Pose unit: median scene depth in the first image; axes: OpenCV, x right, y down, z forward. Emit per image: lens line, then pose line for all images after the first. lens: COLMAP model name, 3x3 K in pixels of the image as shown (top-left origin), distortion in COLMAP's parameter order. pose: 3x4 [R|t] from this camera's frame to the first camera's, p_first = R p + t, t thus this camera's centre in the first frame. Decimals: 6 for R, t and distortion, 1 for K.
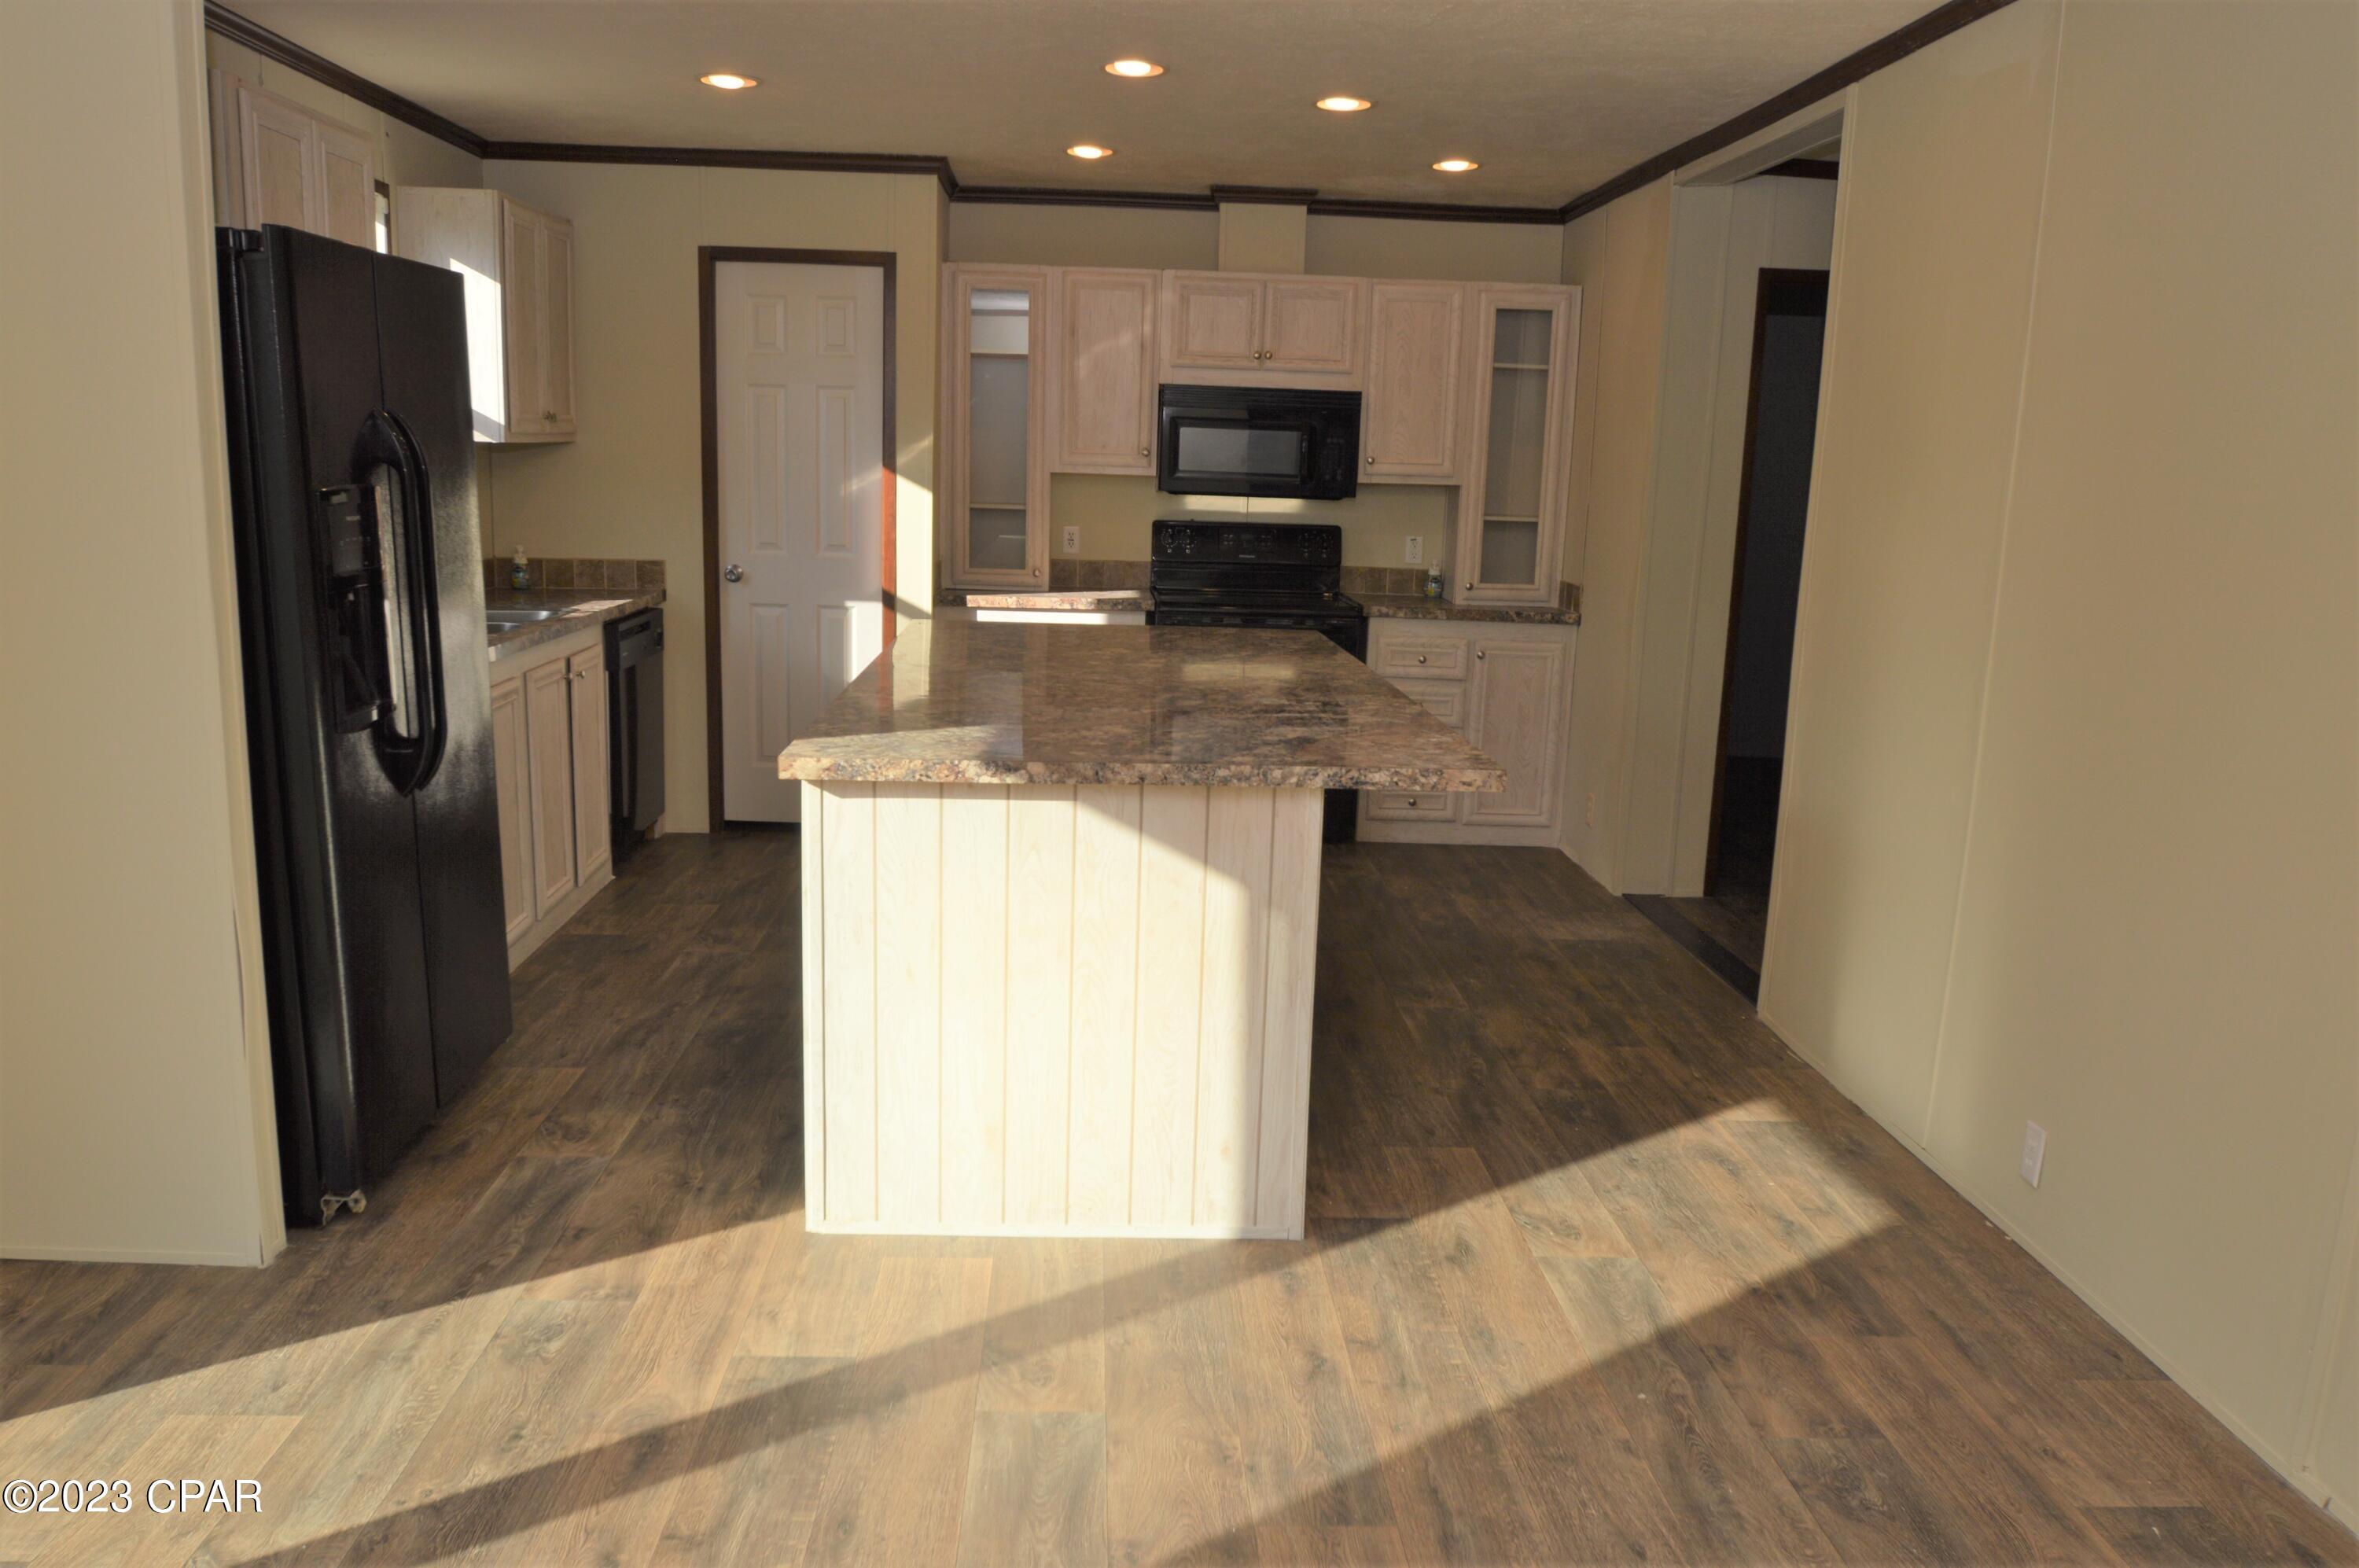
lens RADIAL K [[1738.8, 0, 1179.5], [0, 1738.8, 784.0], [0, 0, 1]] dist [-0.043242, 0.003704]
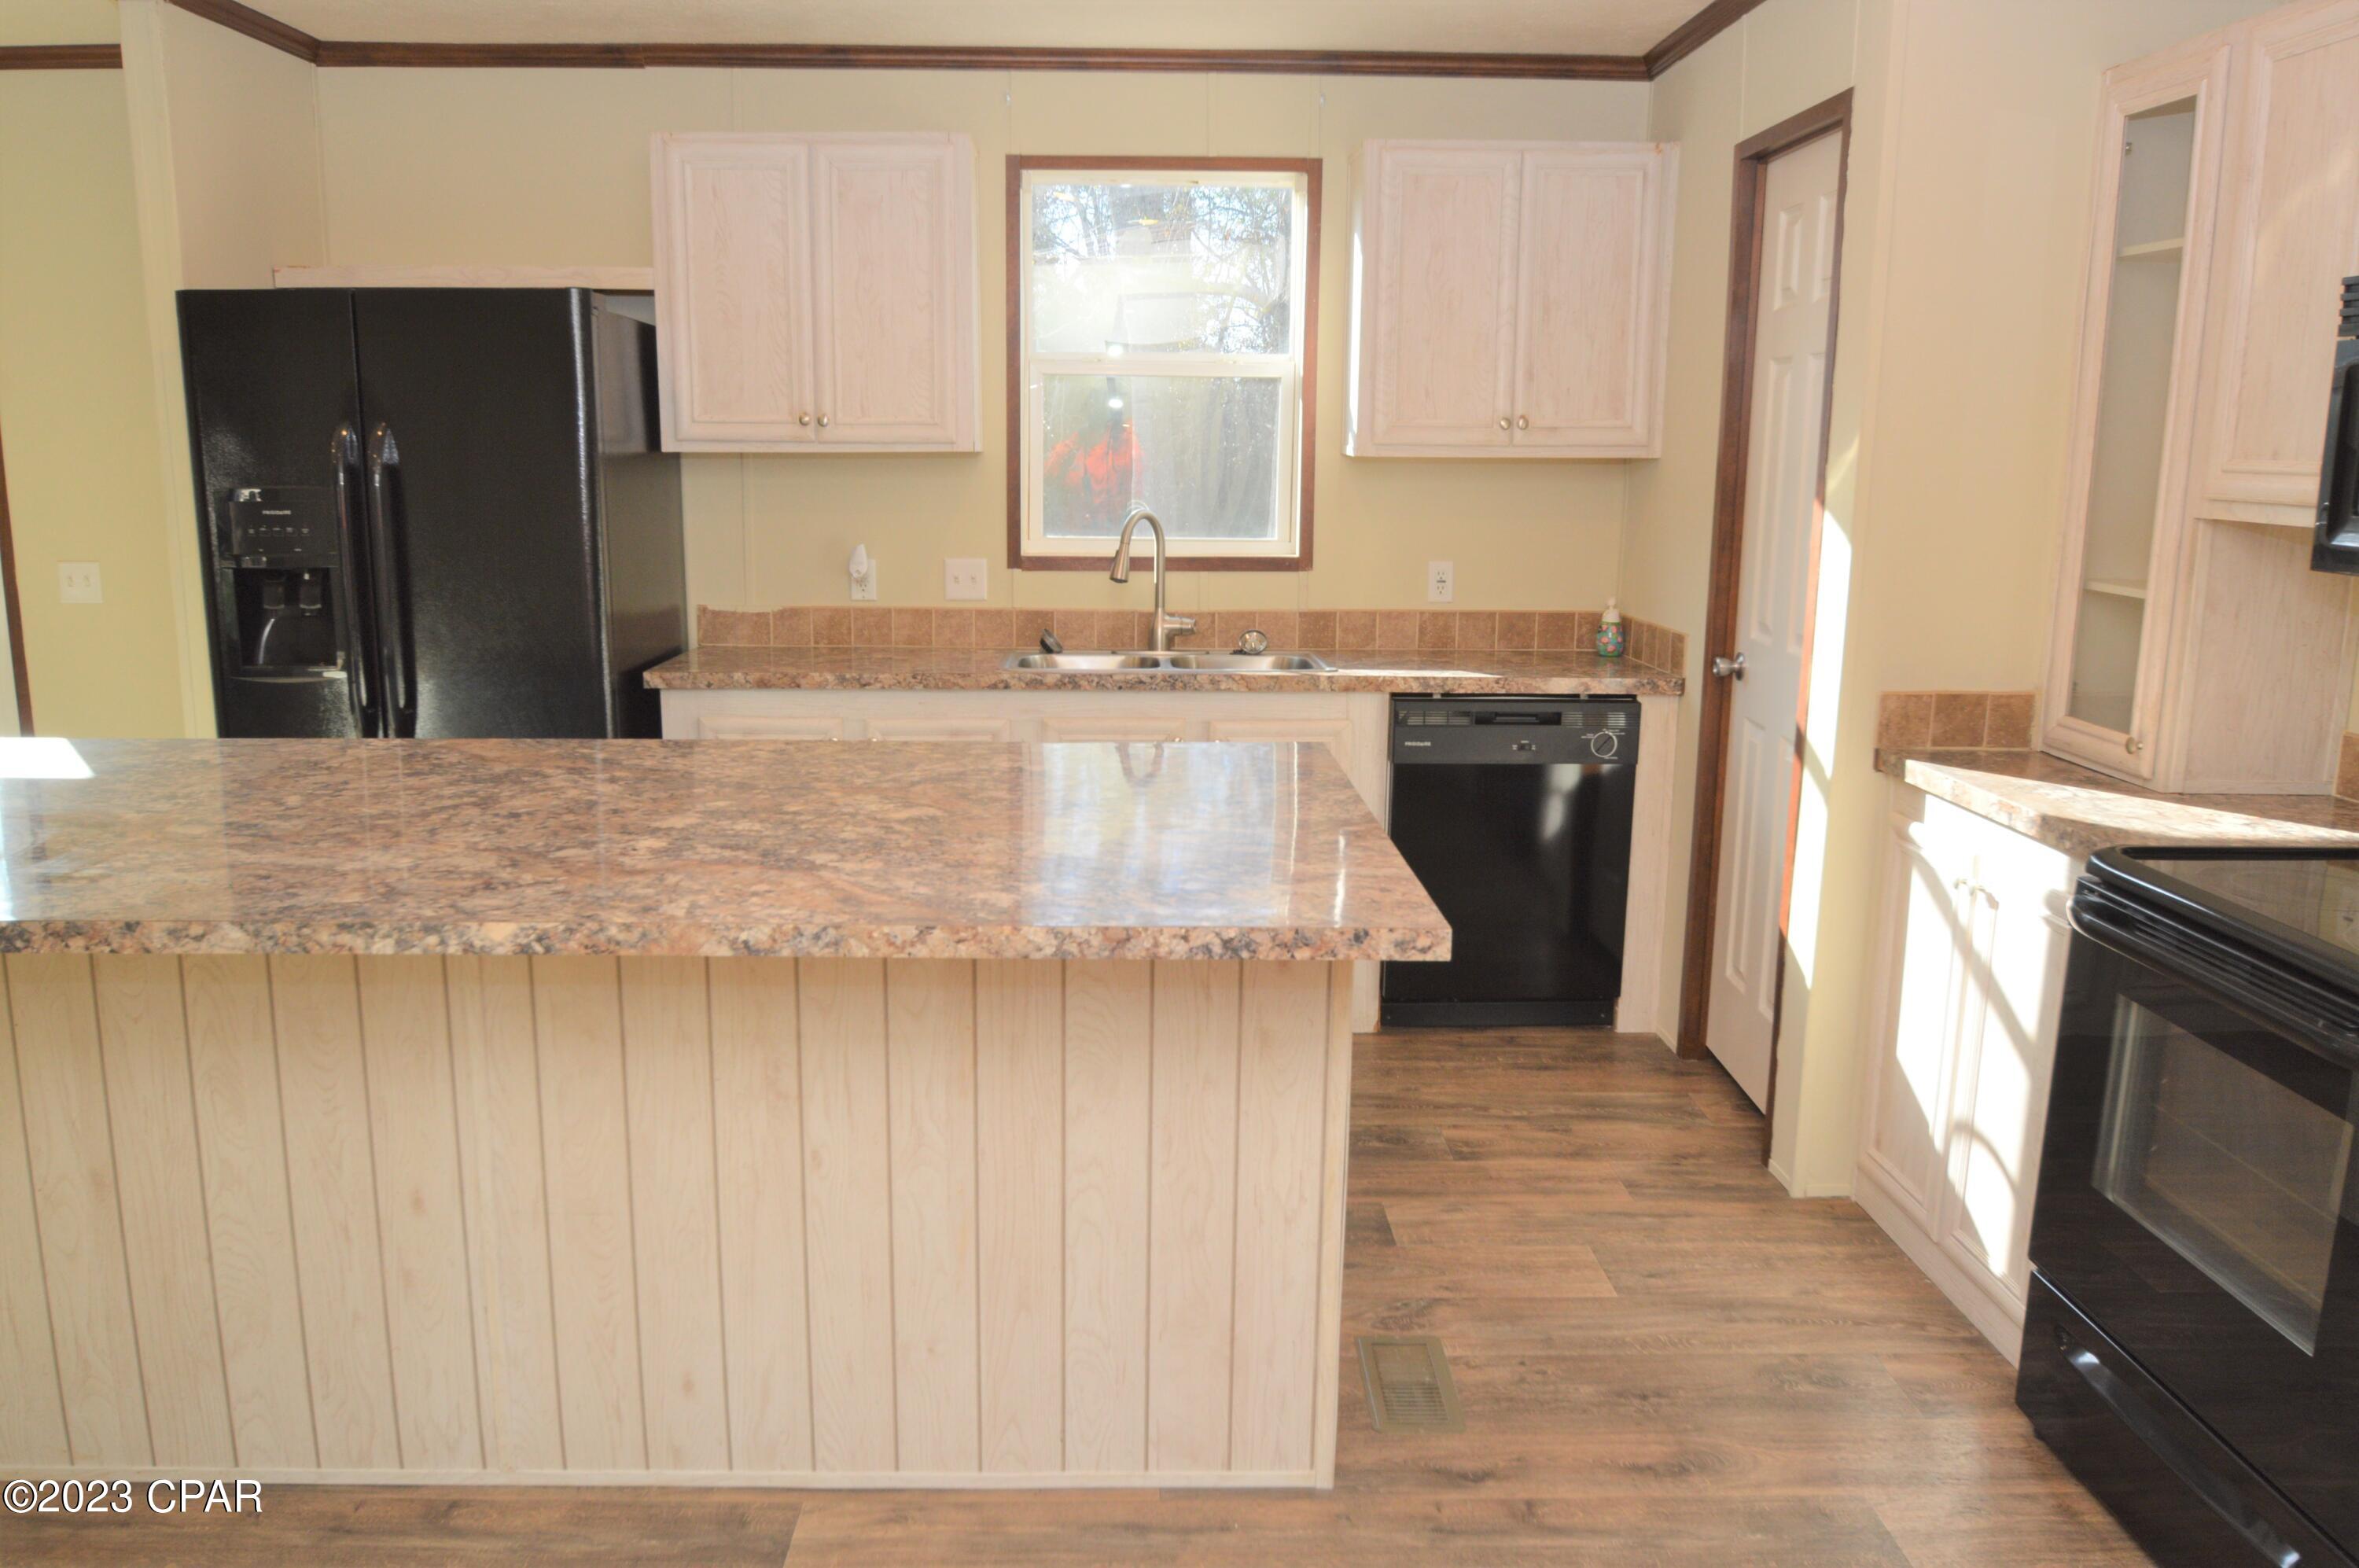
lens RADIAL K [[1777.0, 0, 1178.4], [0, 1777.0, 791.4], [0, 0, 1]] dist [-0.052472, 0.023990]
pose [[-0.023021, 0.165336, -0.985969, 0.378738], [-0.196619, 0.966220, 0.166615, -0.143737], [0.980210, 0.197695, 0.010265, 0.802518]]
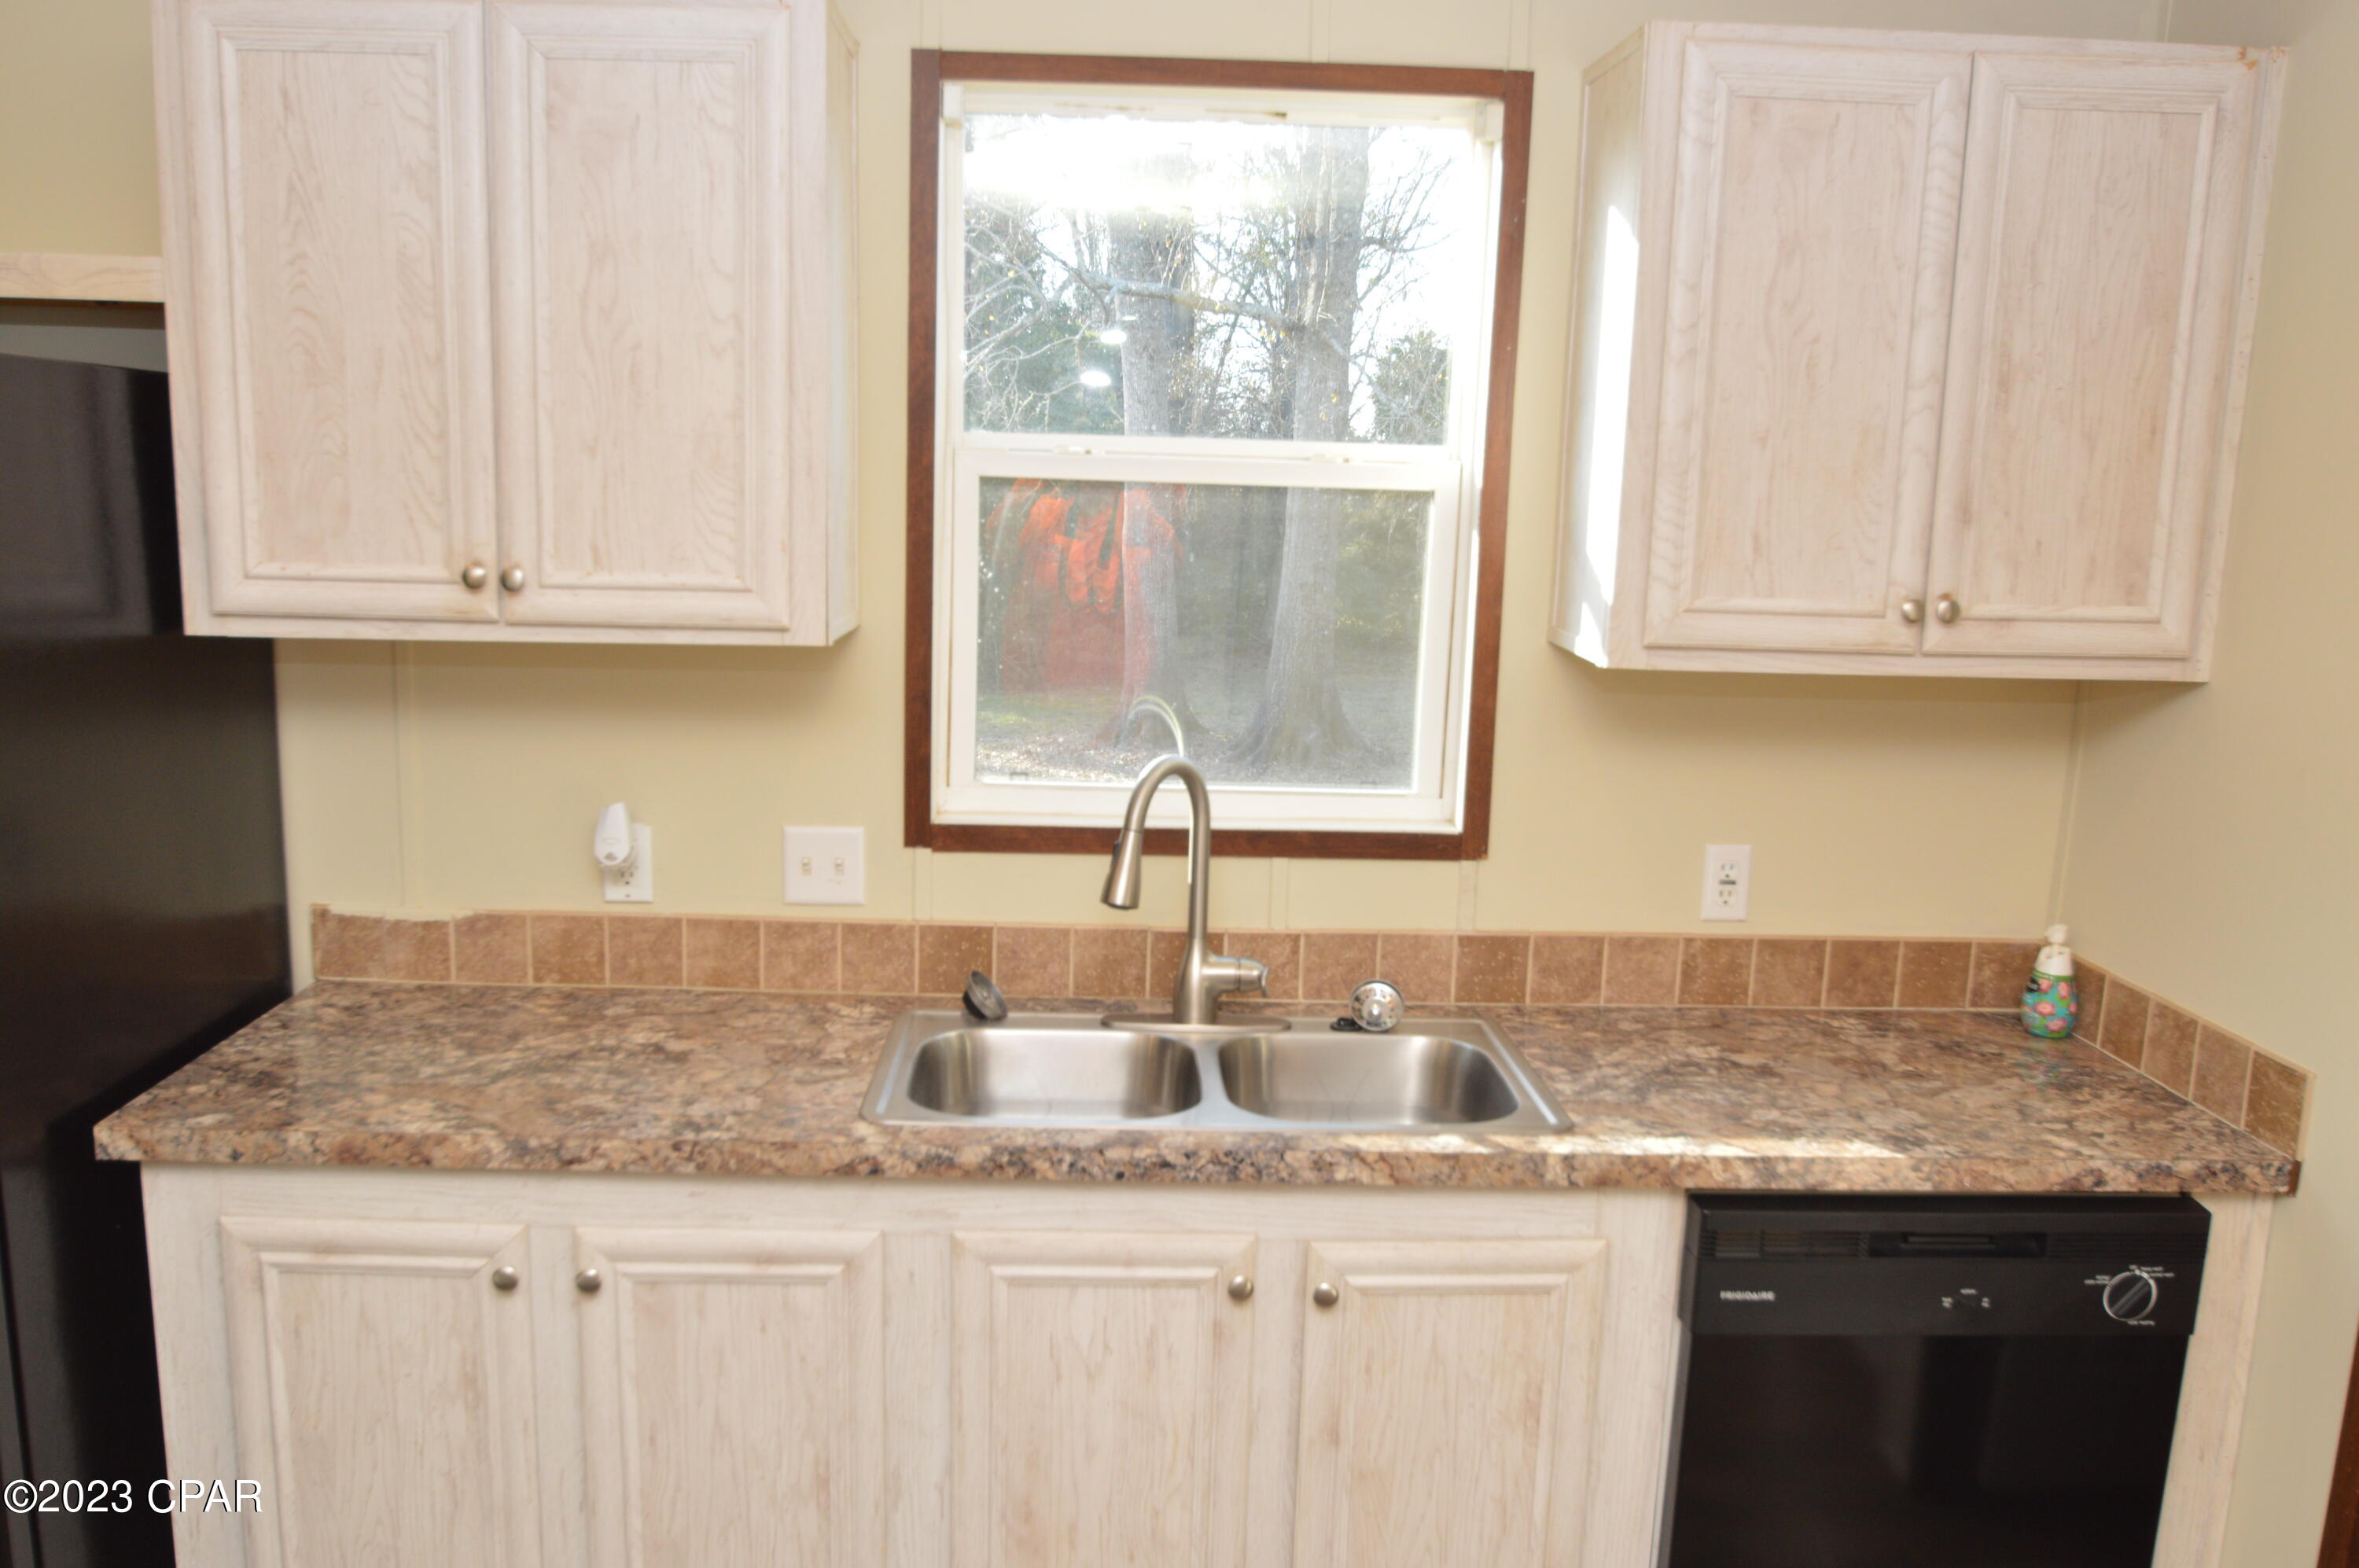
lens RADIAL K [[1844.5, 0, 1179.0], [0, 1844.5, 792.8], [0, 0, 1]] dist [-0.049525, 0.009454]
pose [[-0.016677, 0.148694, -0.988743, 0.023911], [-0.216252, 0.964938, 0.148762, -0.180584], [0.976195, 0.216299, 0.016063, 0.770677]]
